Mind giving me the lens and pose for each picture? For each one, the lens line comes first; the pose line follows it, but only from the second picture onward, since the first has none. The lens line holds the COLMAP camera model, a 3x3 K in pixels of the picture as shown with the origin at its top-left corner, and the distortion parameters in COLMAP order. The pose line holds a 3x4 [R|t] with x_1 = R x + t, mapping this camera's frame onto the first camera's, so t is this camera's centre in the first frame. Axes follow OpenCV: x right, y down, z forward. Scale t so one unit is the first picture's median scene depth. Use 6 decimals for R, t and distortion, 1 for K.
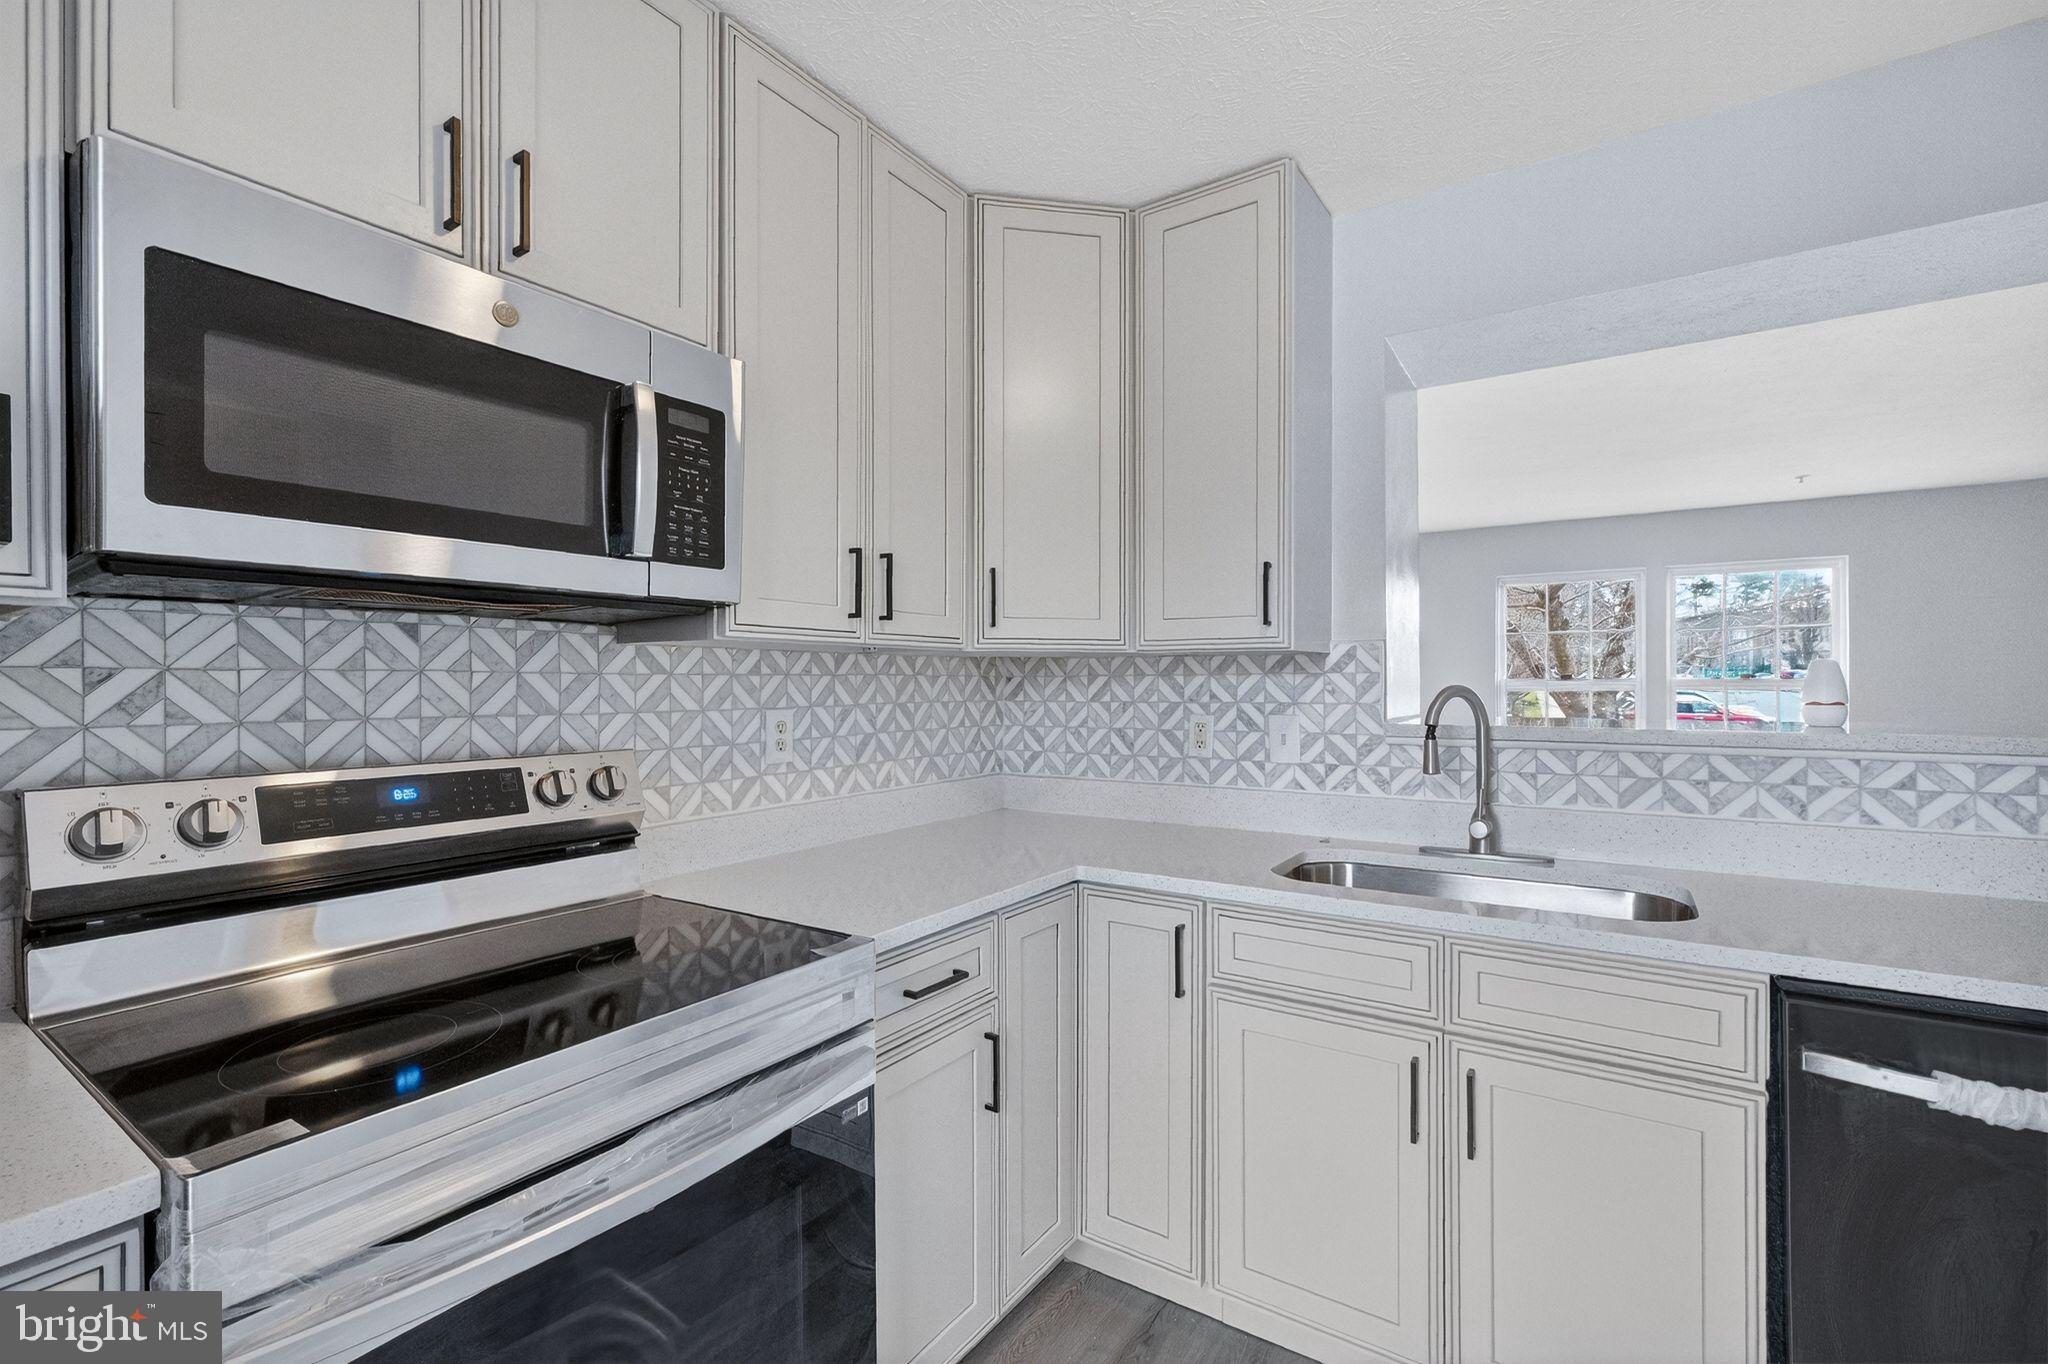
lens RADIAL K [[887.5, 0, 1018.2], [0, 887.5, 687.0], [0, 0, 1]] dist [0.004977, 0.001172]
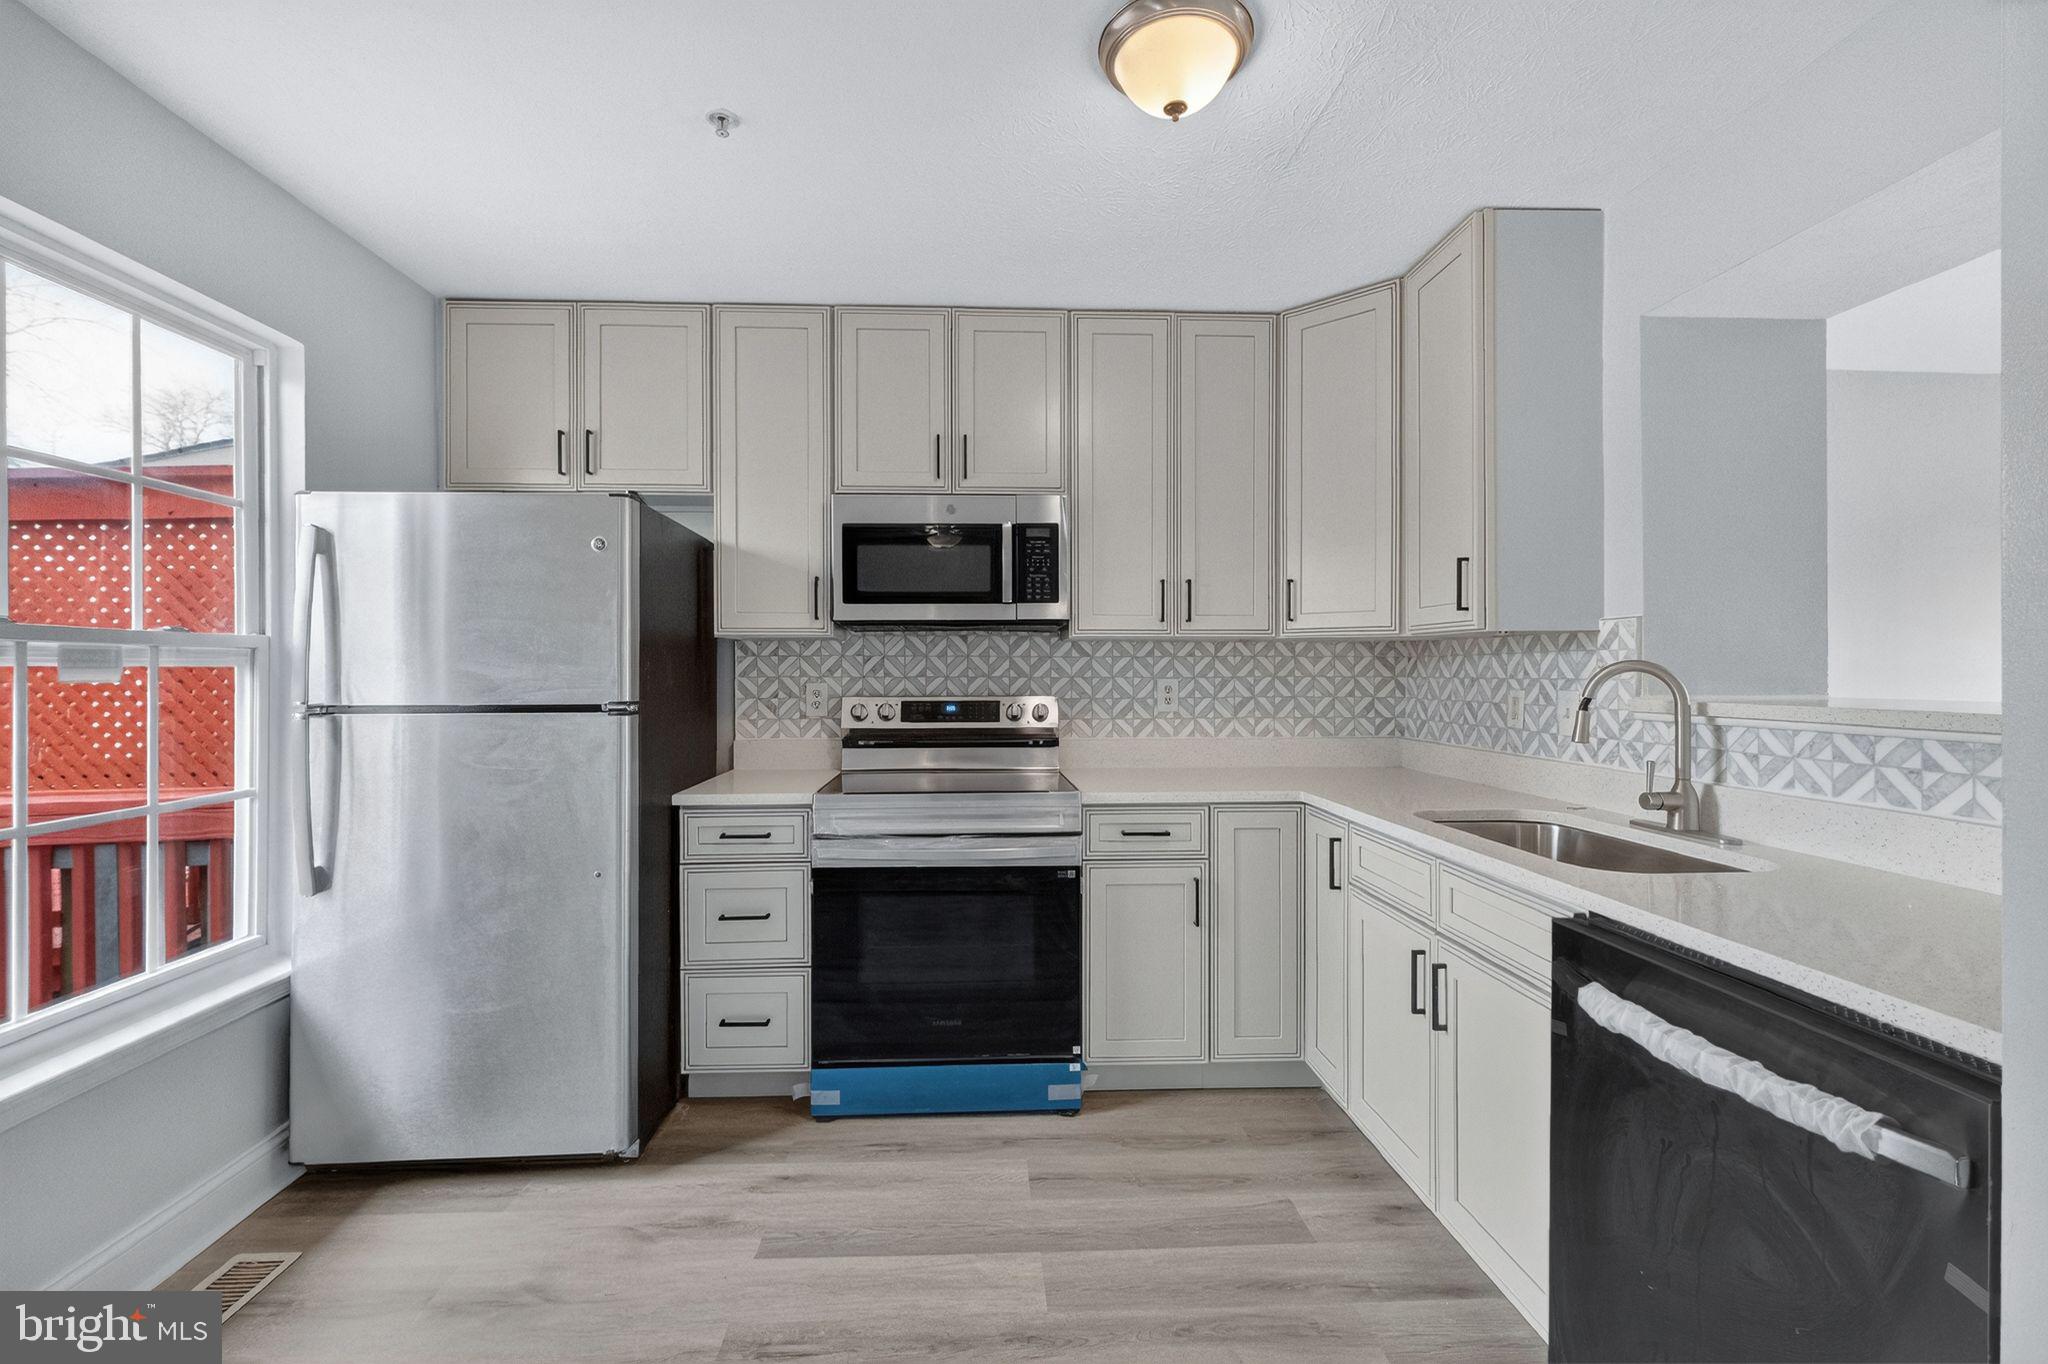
lens RADIAL K [[887.5, 0, 1019.2], [0, 887.5, 671.4], [0, 0, 1]] dist [0.004977, 0.001172]
pose [[0.605675, 0.003261, -0.795705, 0.870887], [-0.004555, 0.999989, 0.000630, 0.013201], [0.795699, 0.003243, 0.605684, -0.191748]]
